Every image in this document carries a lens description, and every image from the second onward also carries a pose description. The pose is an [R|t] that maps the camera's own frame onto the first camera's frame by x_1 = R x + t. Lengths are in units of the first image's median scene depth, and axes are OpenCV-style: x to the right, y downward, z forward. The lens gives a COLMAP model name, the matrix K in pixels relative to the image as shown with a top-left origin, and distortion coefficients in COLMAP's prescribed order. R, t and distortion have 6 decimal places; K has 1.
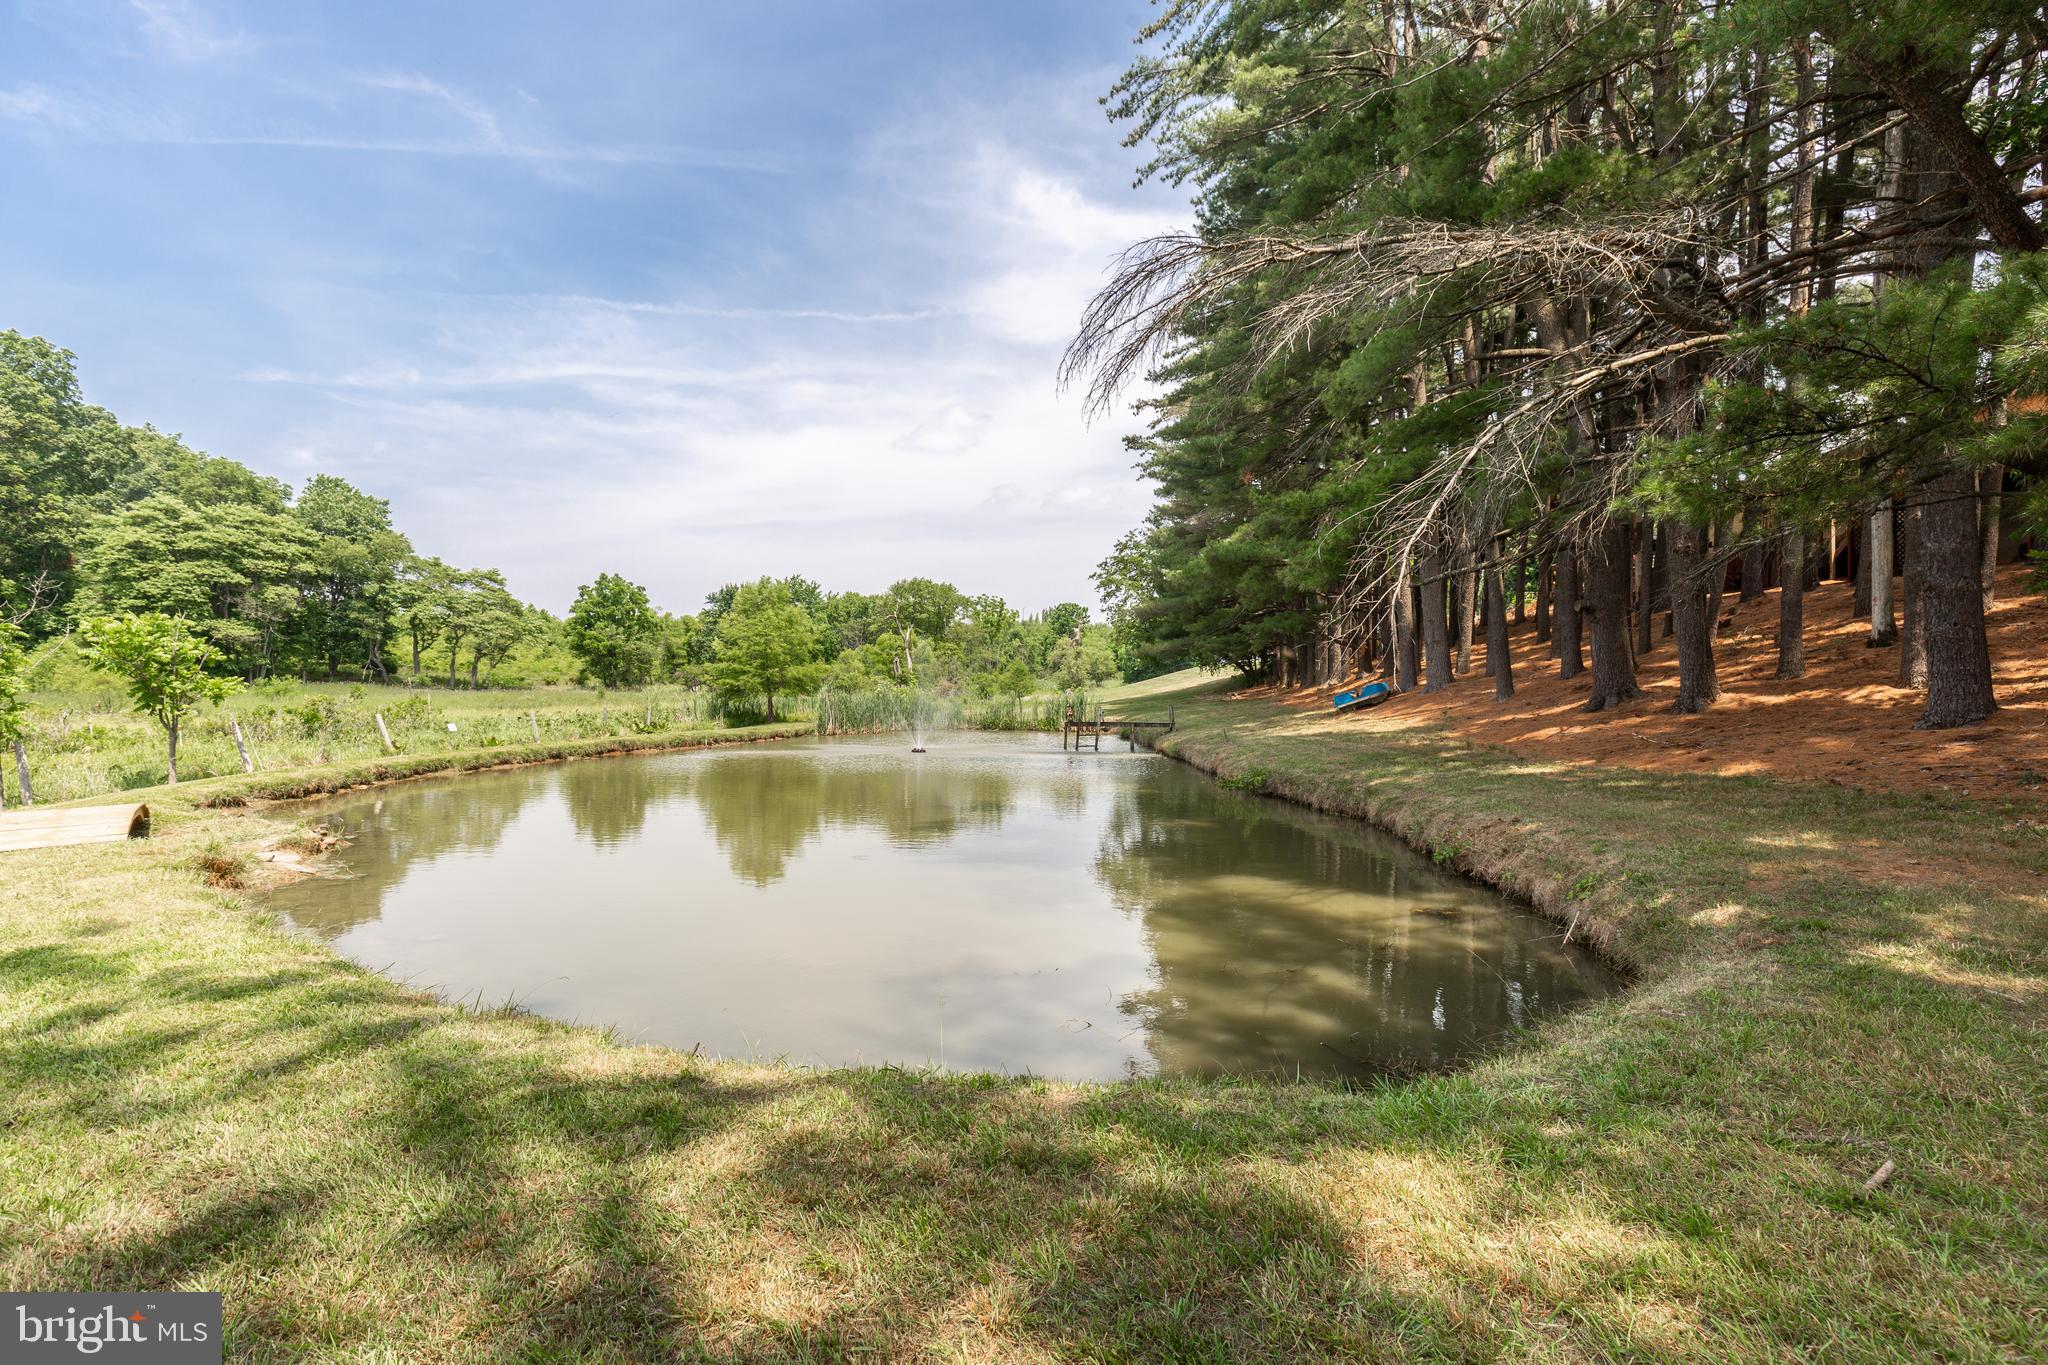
lens RADIAL K [[927.3, 0, 1025.0], [0, 927.3, 682.2], [0, 0, 1]] dist [0.005546, -0.000510]
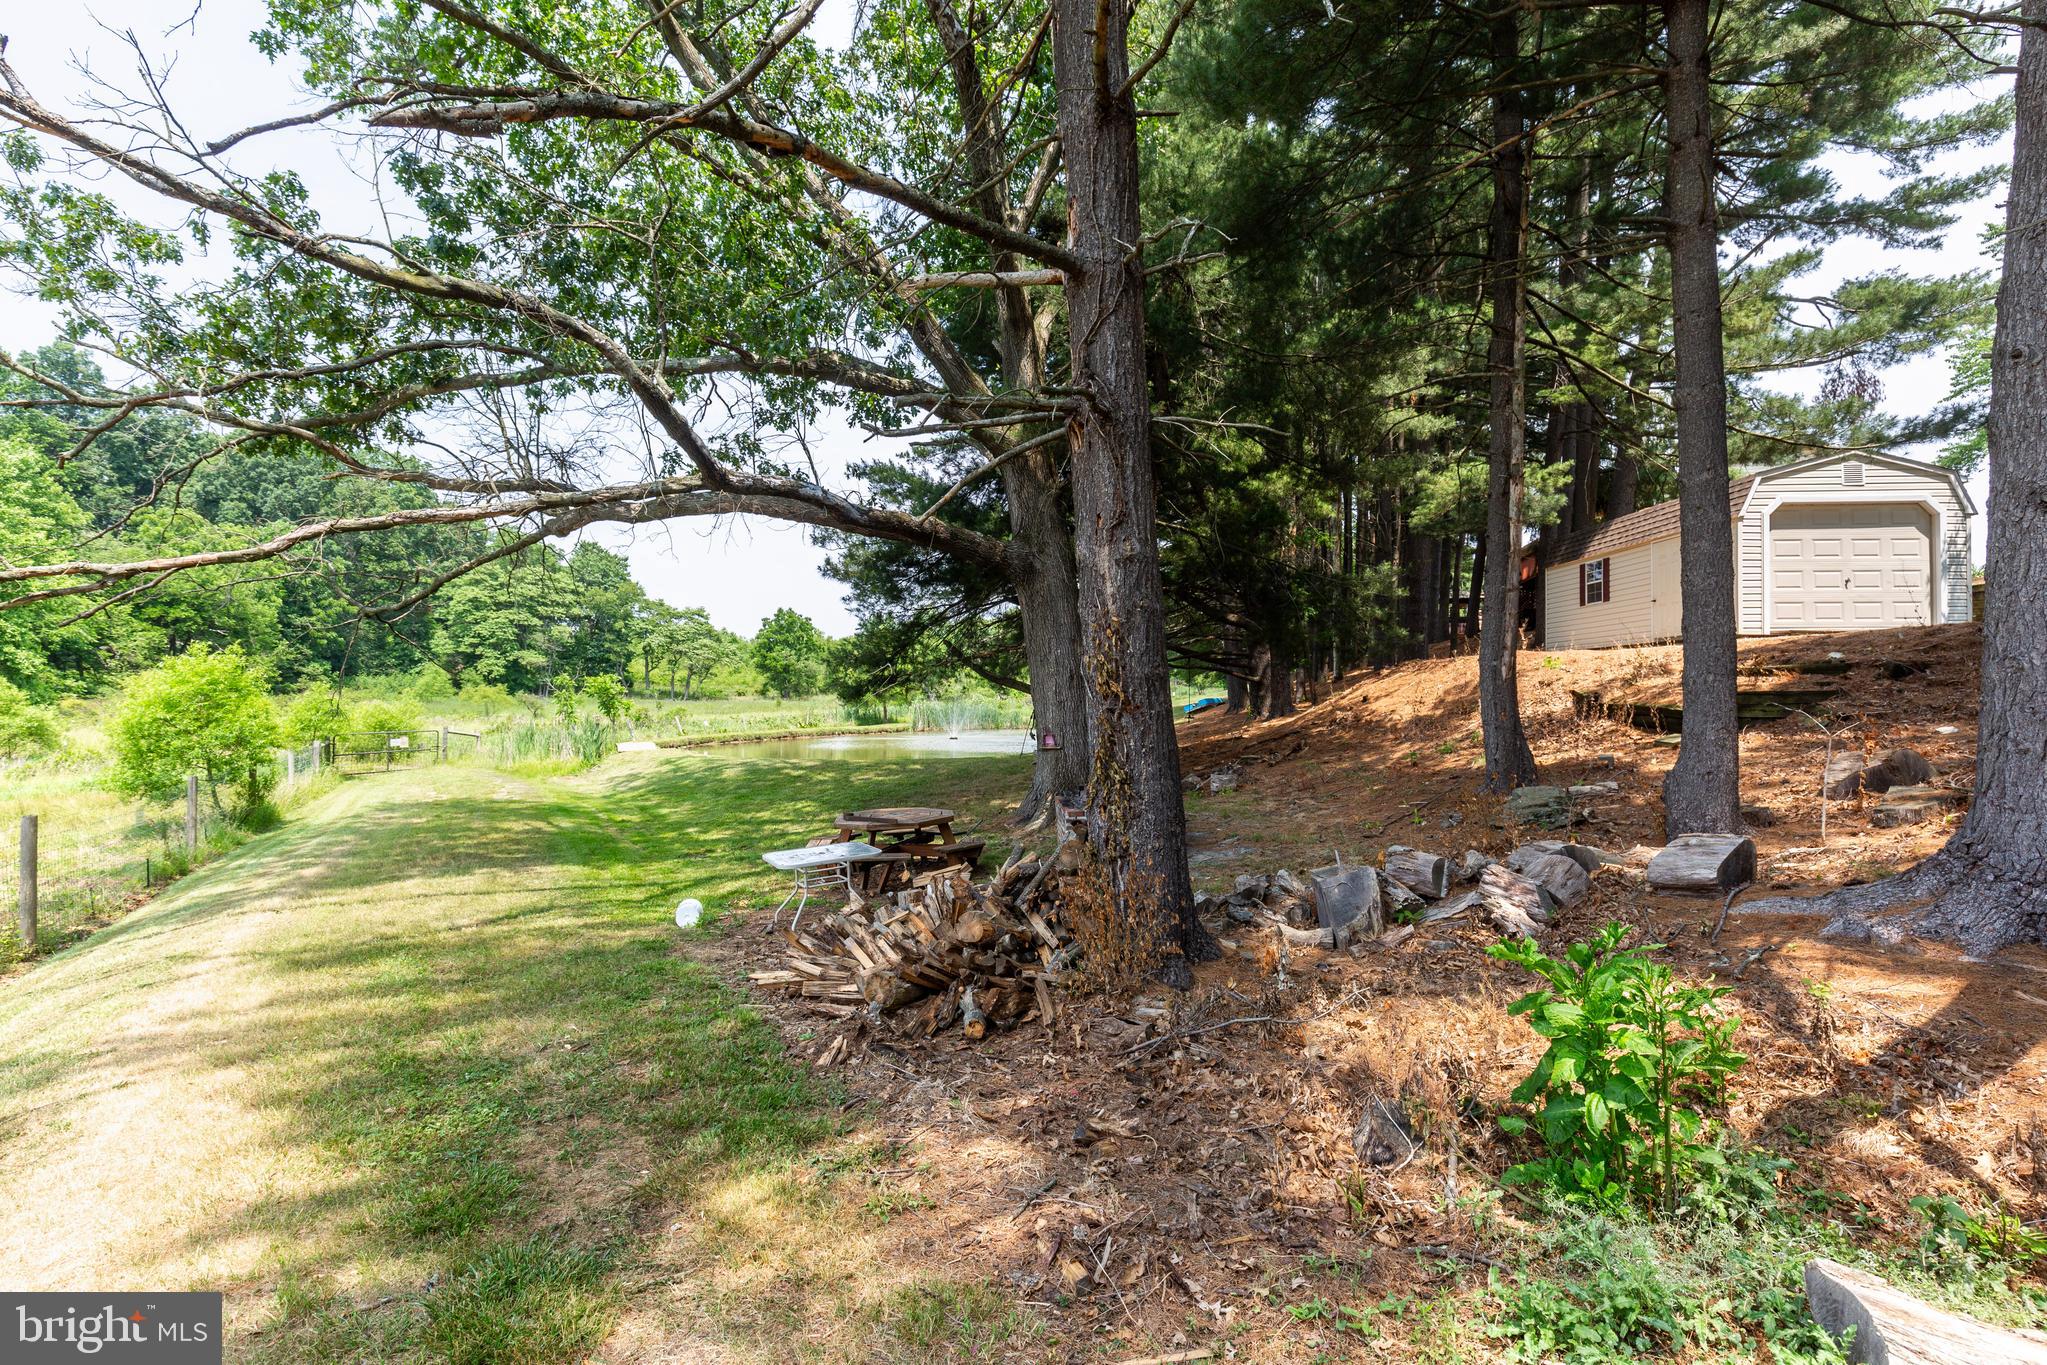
lens RADIAL K [[926.8, 0, 1015.8], [0, 926.8, 686.2], [0, 0, 1]] dist [0.005546, -0.000510]
pose [[0.984291, -0.005167, -0.176479, 0.099368], [0.004728, 0.999985, -0.002912, -0.005477], [0.176491, 0.002032, 0.984300, -0.219860]]
